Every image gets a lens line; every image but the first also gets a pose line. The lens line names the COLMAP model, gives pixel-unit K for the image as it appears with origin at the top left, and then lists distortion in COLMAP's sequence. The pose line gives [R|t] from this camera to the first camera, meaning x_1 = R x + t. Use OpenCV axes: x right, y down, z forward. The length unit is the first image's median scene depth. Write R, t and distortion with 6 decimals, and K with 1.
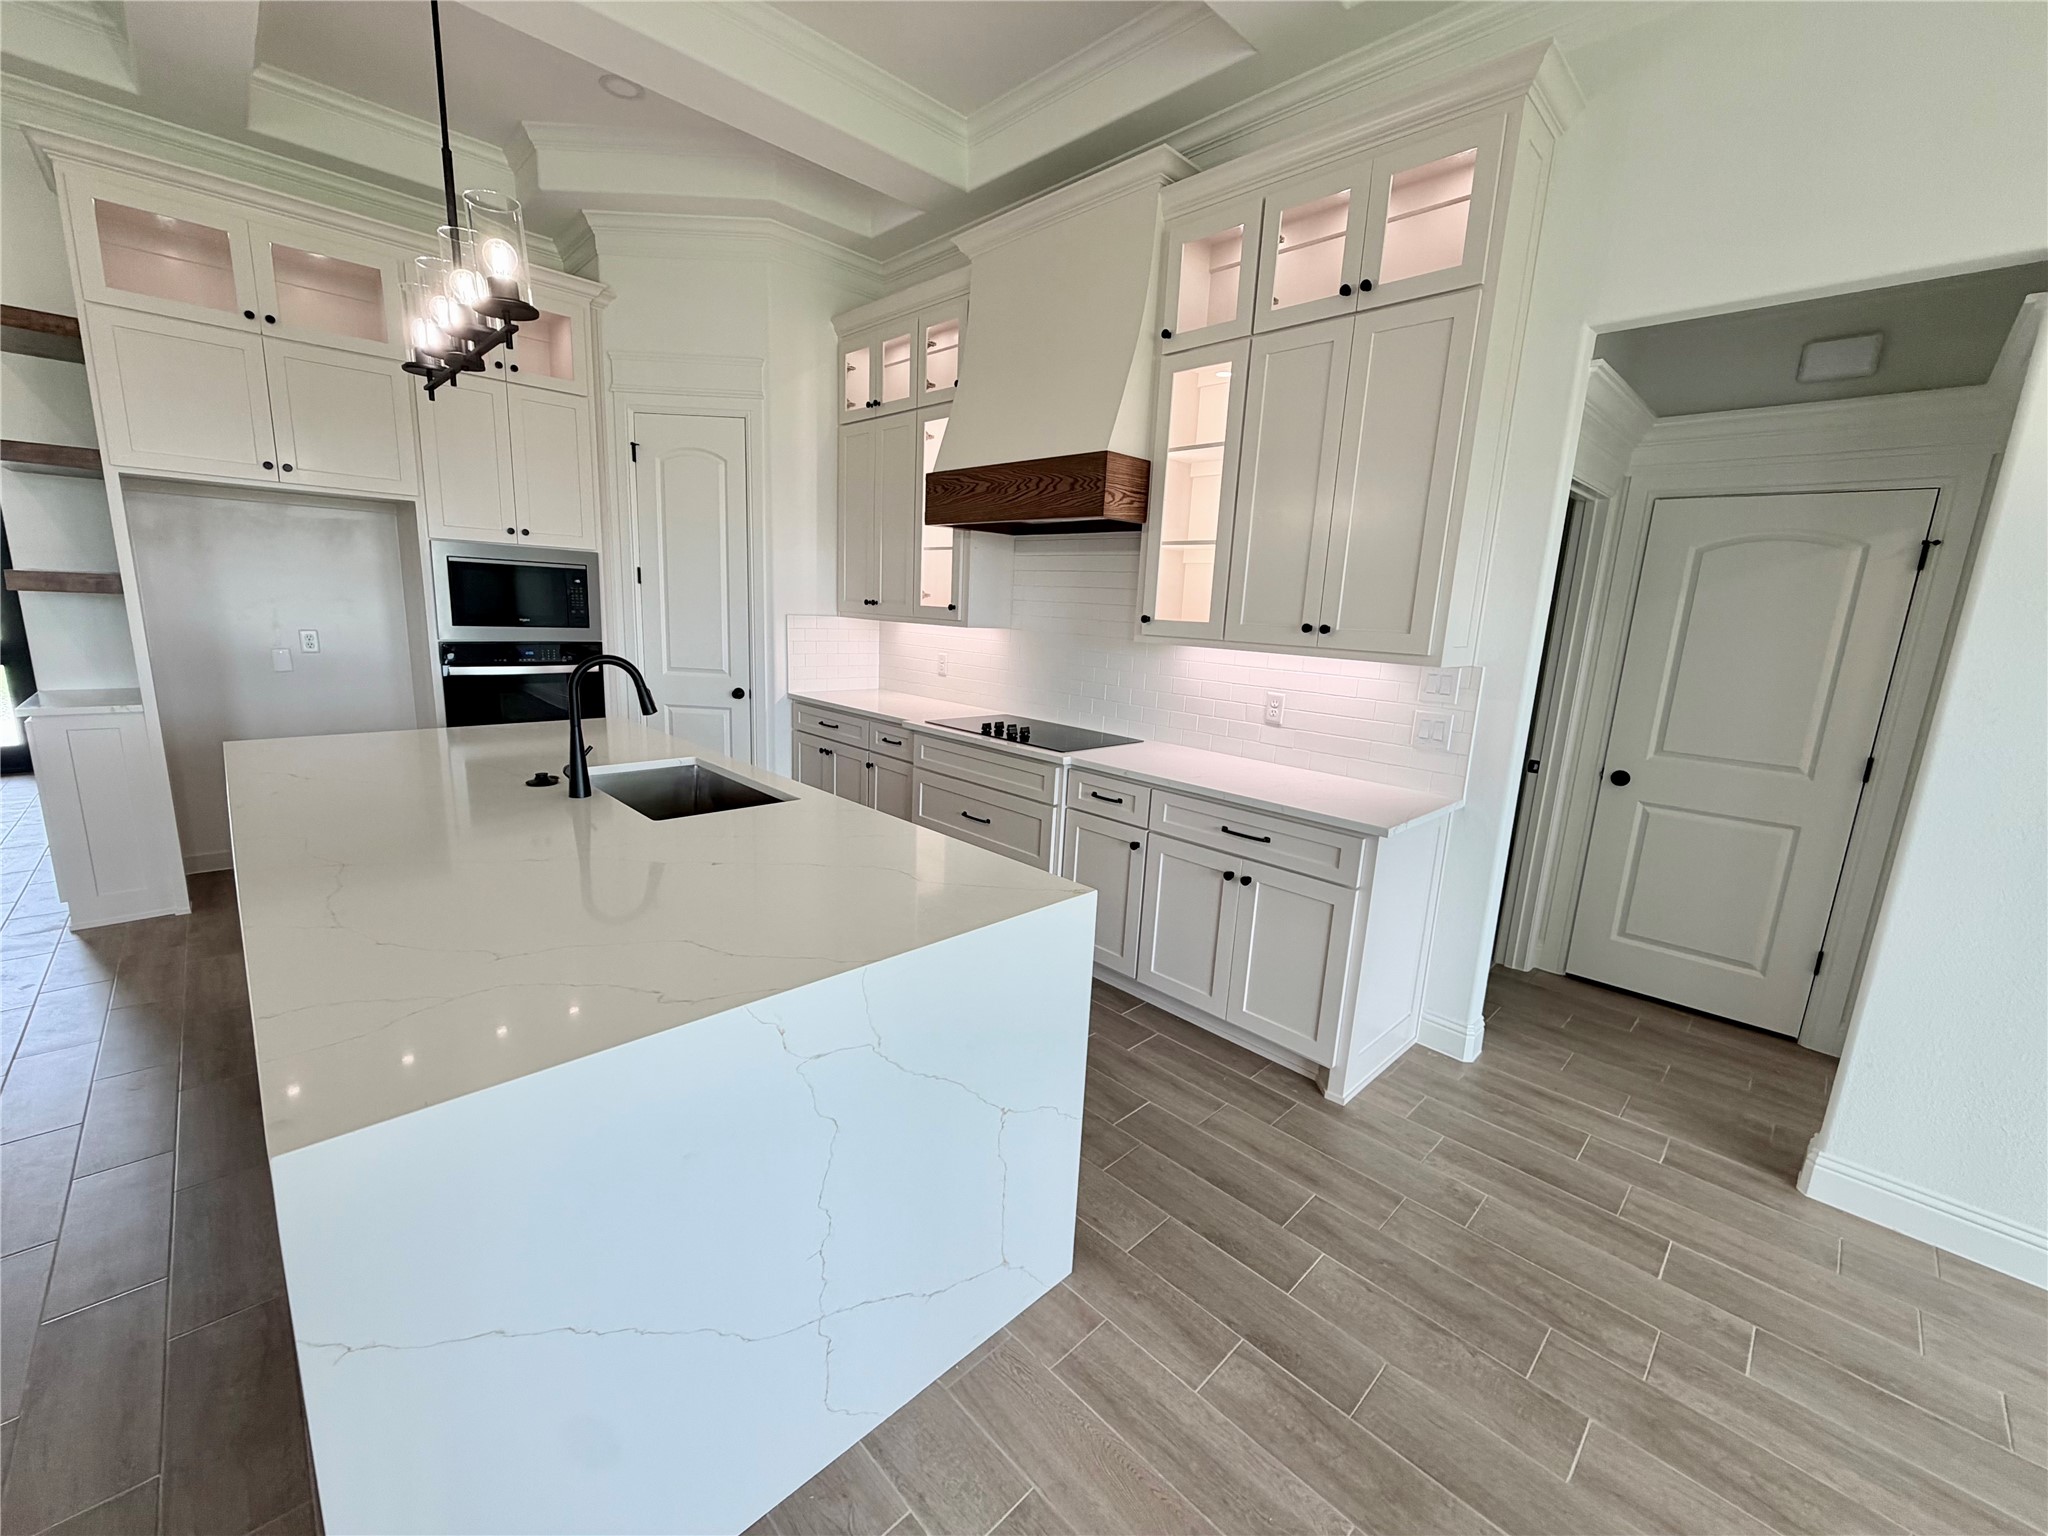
lens RADIAL K [[816.4, 0, 1017.4], [0, 816.4, 770.5], [0, 0, 1]] dist [-0.003692, -0.000083]
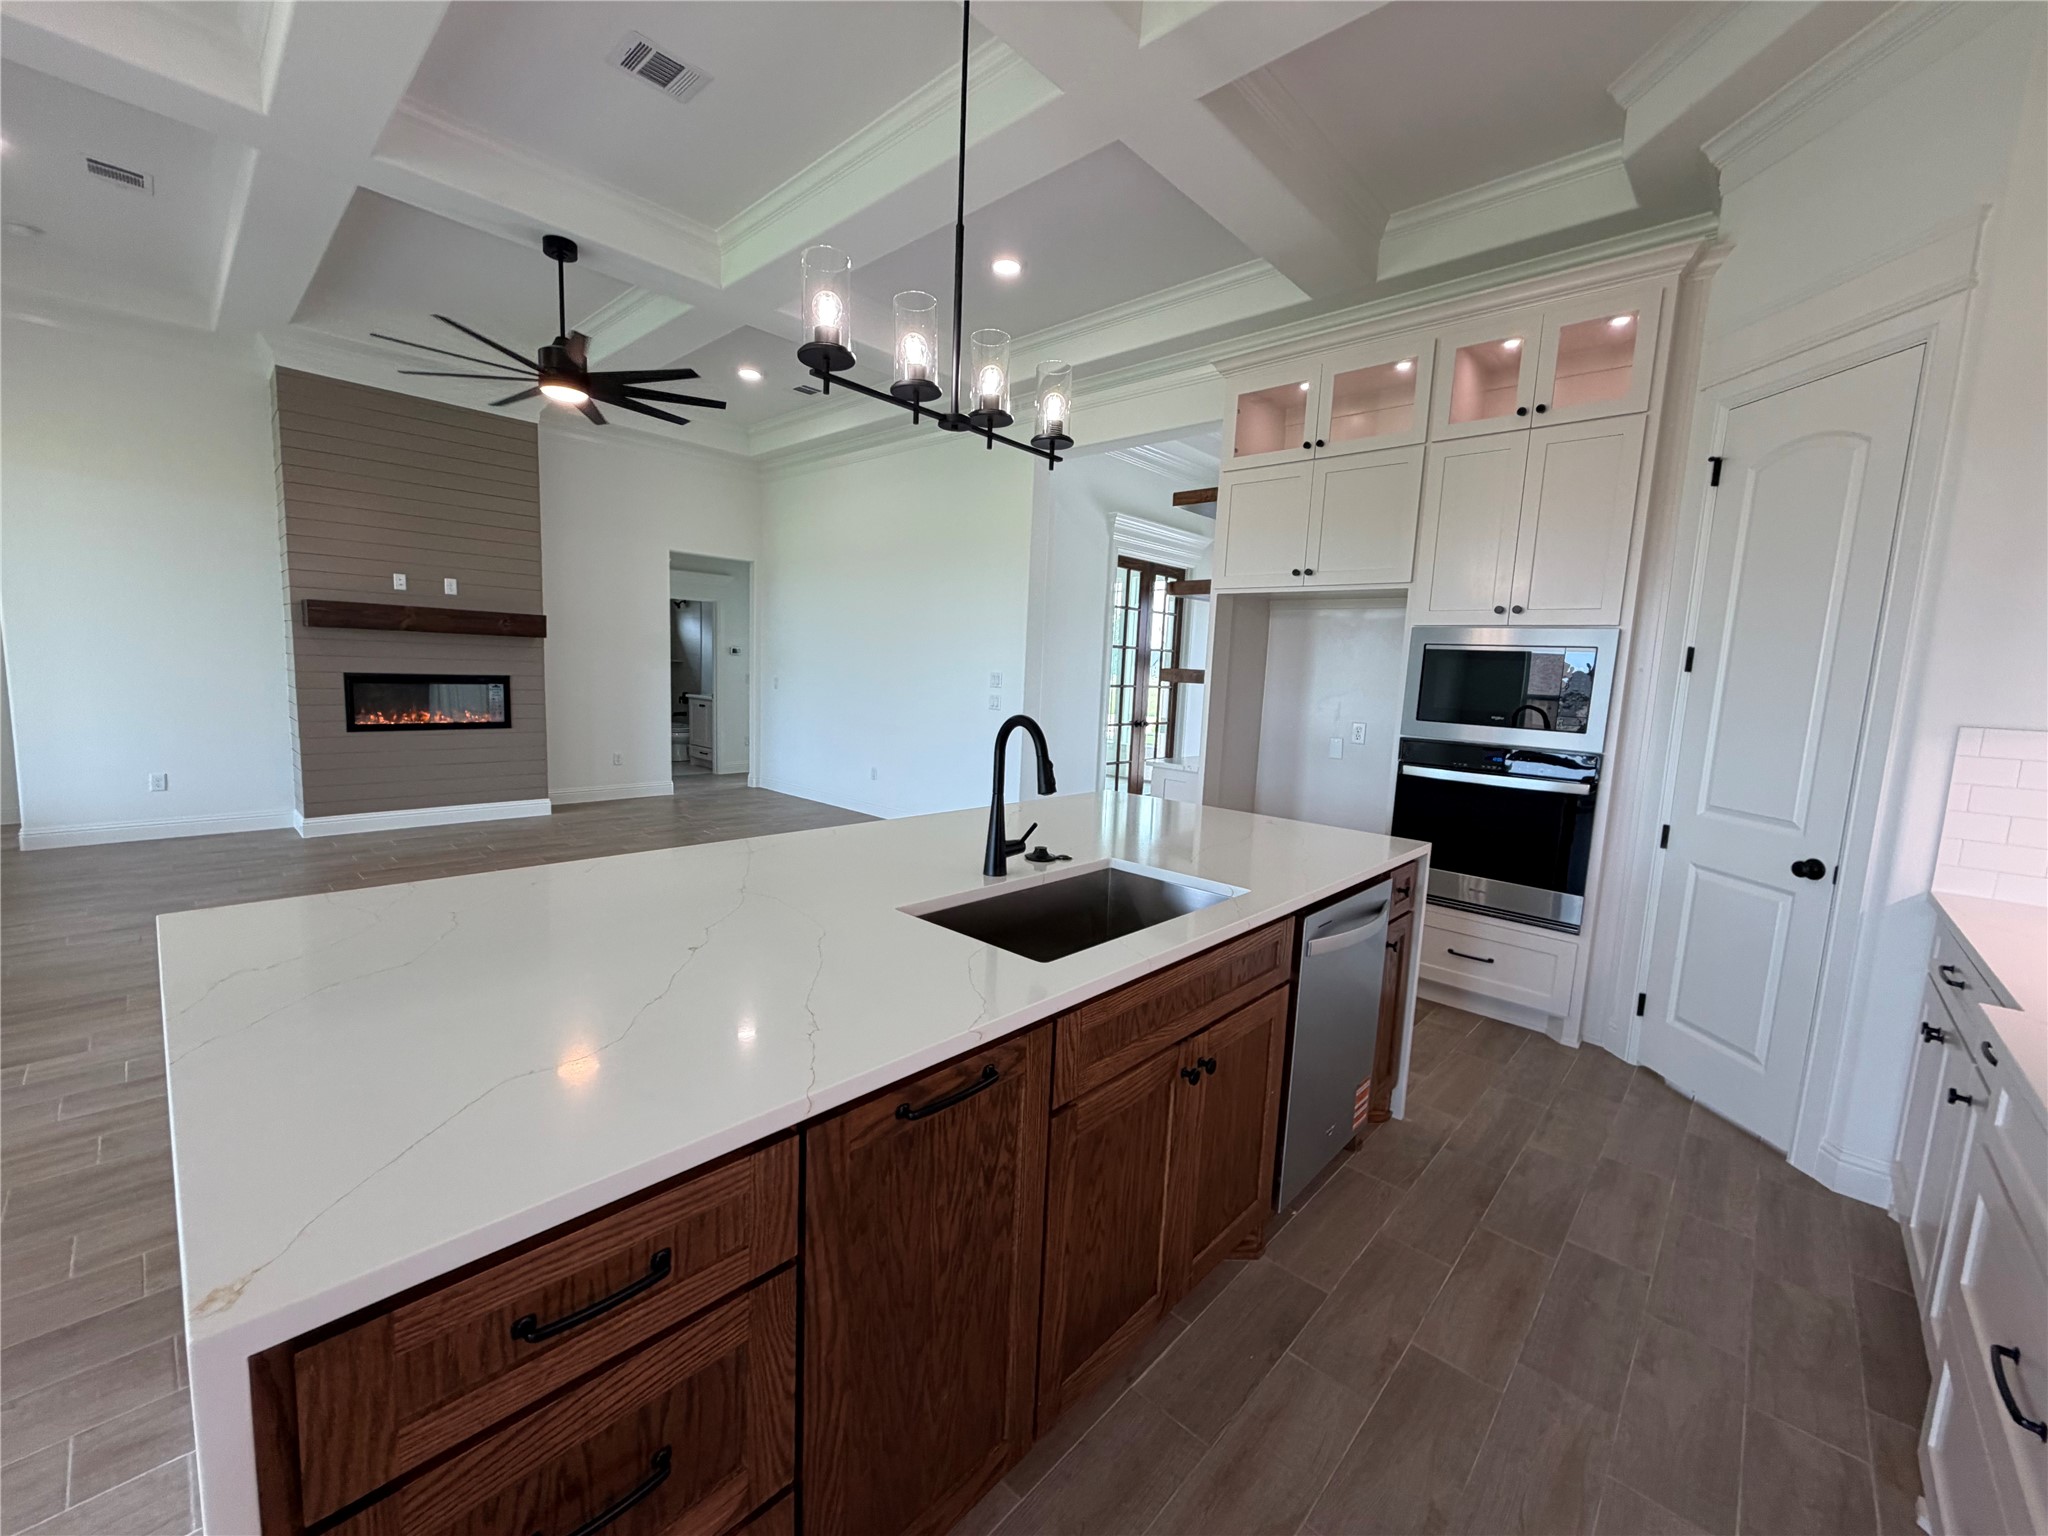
lens RADIAL K [[816.4, 0, 1017.4], [0, 816.4, 770.5], [0, 0, 1]] dist [-0.003692, -0.000083]
pose [[0.050382, 0.079989, -0.995522, 0.190939], [-0.243058, 0.967800, 0.065461, -0.082652], [0.968702, 0.238672, 0.068202, 0.565135]]
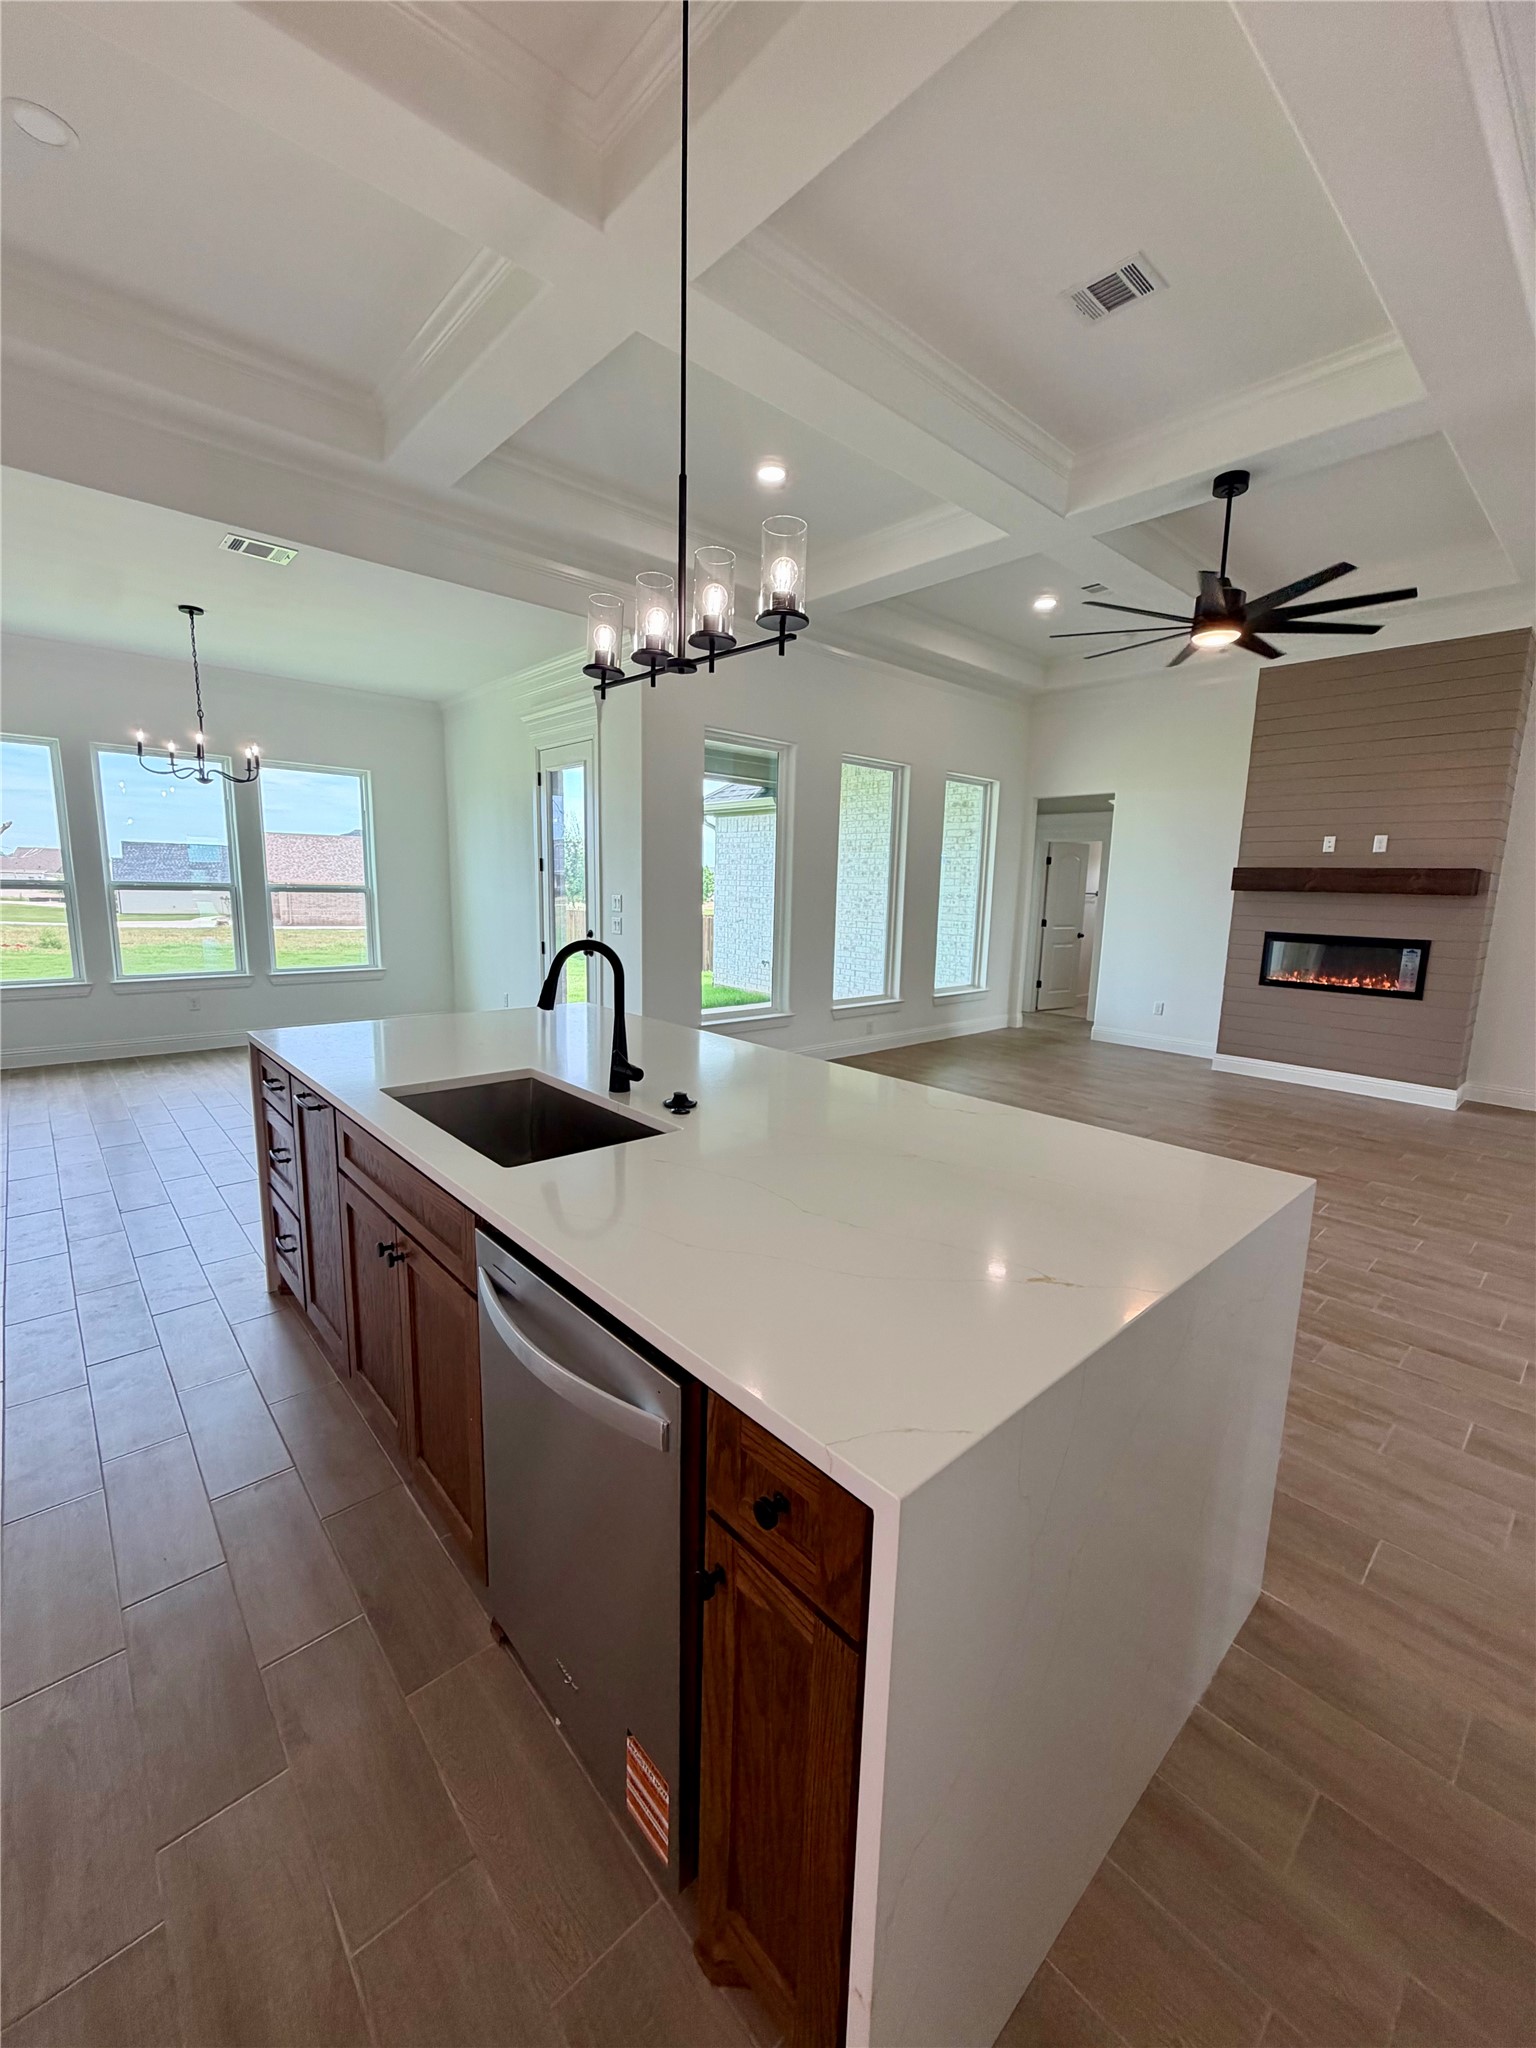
lens RADIAL K [[816.4, 0, 769.3], [0, 816.4, 1020.3], [0, 0, 1]] dist [-0.003692, -0.000083]
pose [[-0.996826, -0.076685, 0.021402, -0.432323], [-0.063605, 0.928739, 0.365236, -0.236044], [-0.047885, 0.362715, -0.930669, 1.099625]]
